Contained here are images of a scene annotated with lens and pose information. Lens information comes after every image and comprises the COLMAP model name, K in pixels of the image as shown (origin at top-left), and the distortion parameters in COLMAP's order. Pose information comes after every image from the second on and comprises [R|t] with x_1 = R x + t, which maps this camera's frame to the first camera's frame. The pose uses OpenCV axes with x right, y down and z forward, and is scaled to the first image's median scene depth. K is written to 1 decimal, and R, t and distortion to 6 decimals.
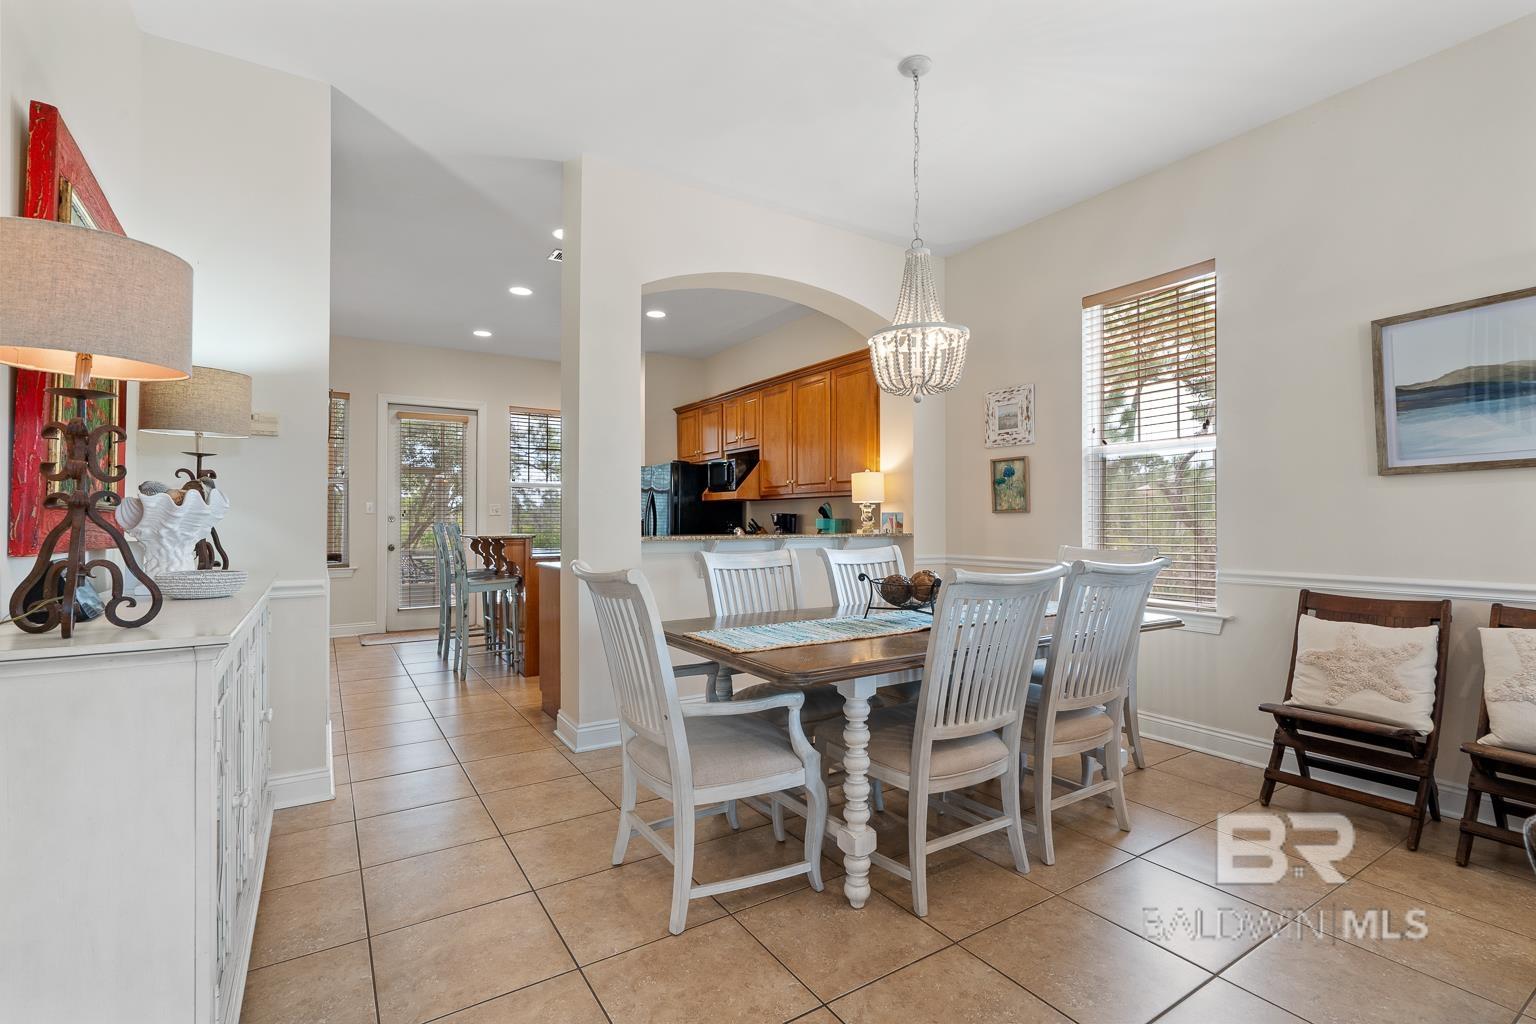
lens RADIAL K [[702.1, 0, 761.8], [0, 702.1, 509.1], [0, 0, 1]] dist [-0.009080, 0.005348]
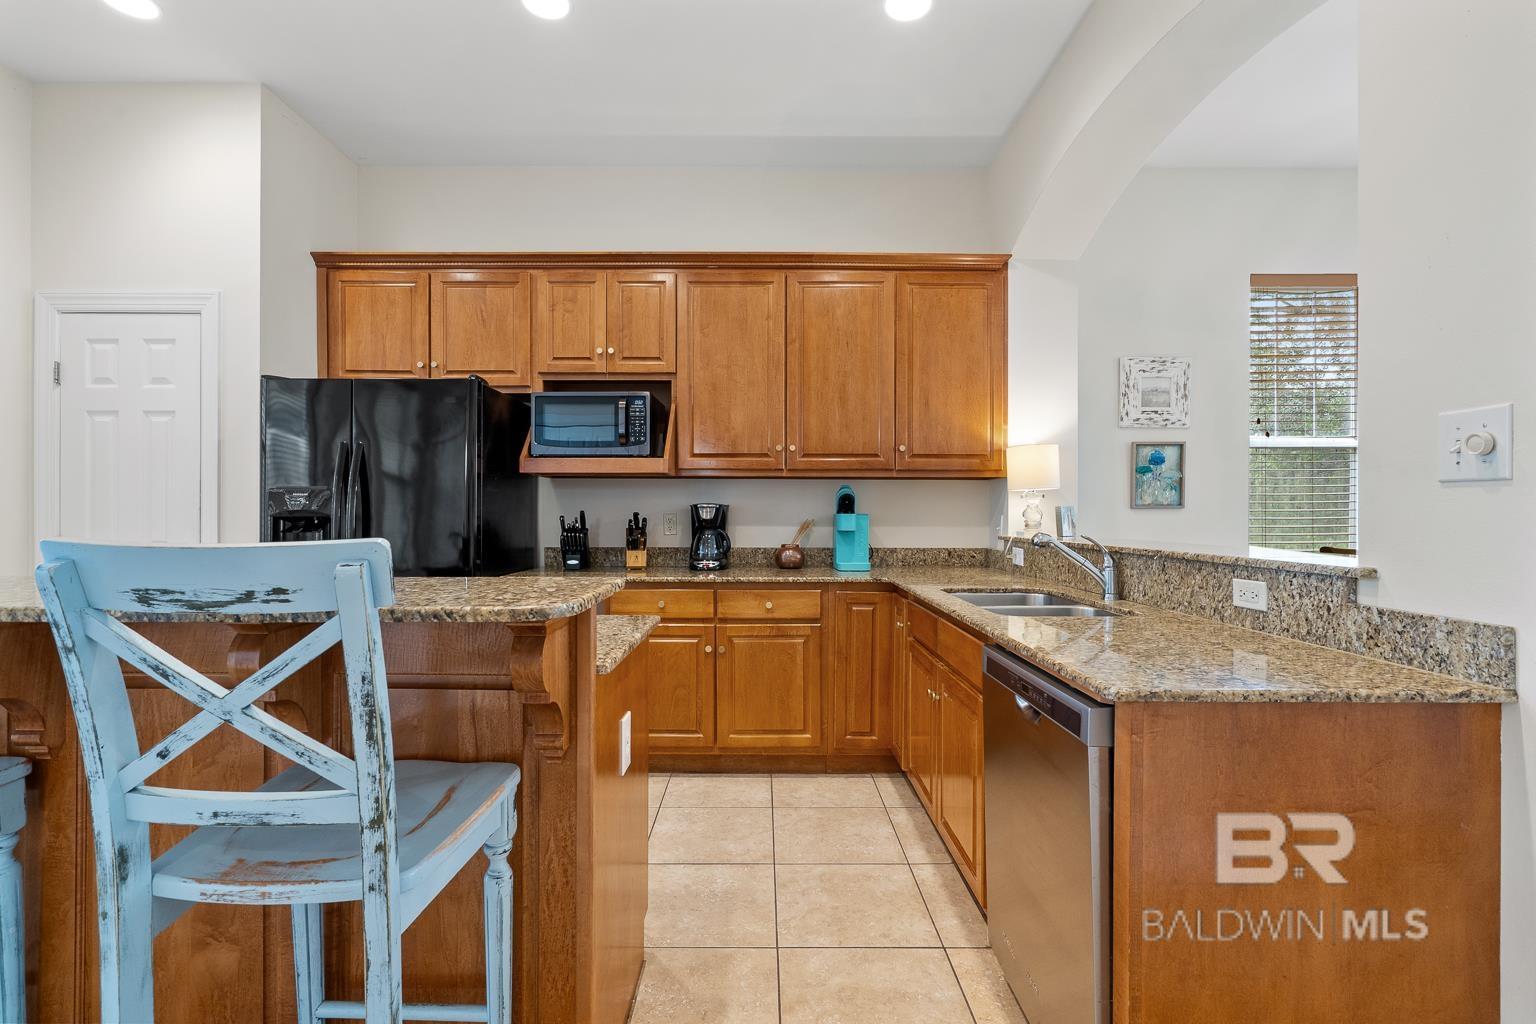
lens RADIAL K [[702.1, 0, 763.5], [0, 702.1, 512.4], [0, 0, 1]] dist [-0.009080, 0.005348]
pose [[0.535908, 0.003478, 0.844269, -0.548237], [-0.016964, 0.999834, 0.006649, 0.010977], [-0.844106, -0.017886, 0.535878, 0.882722]]
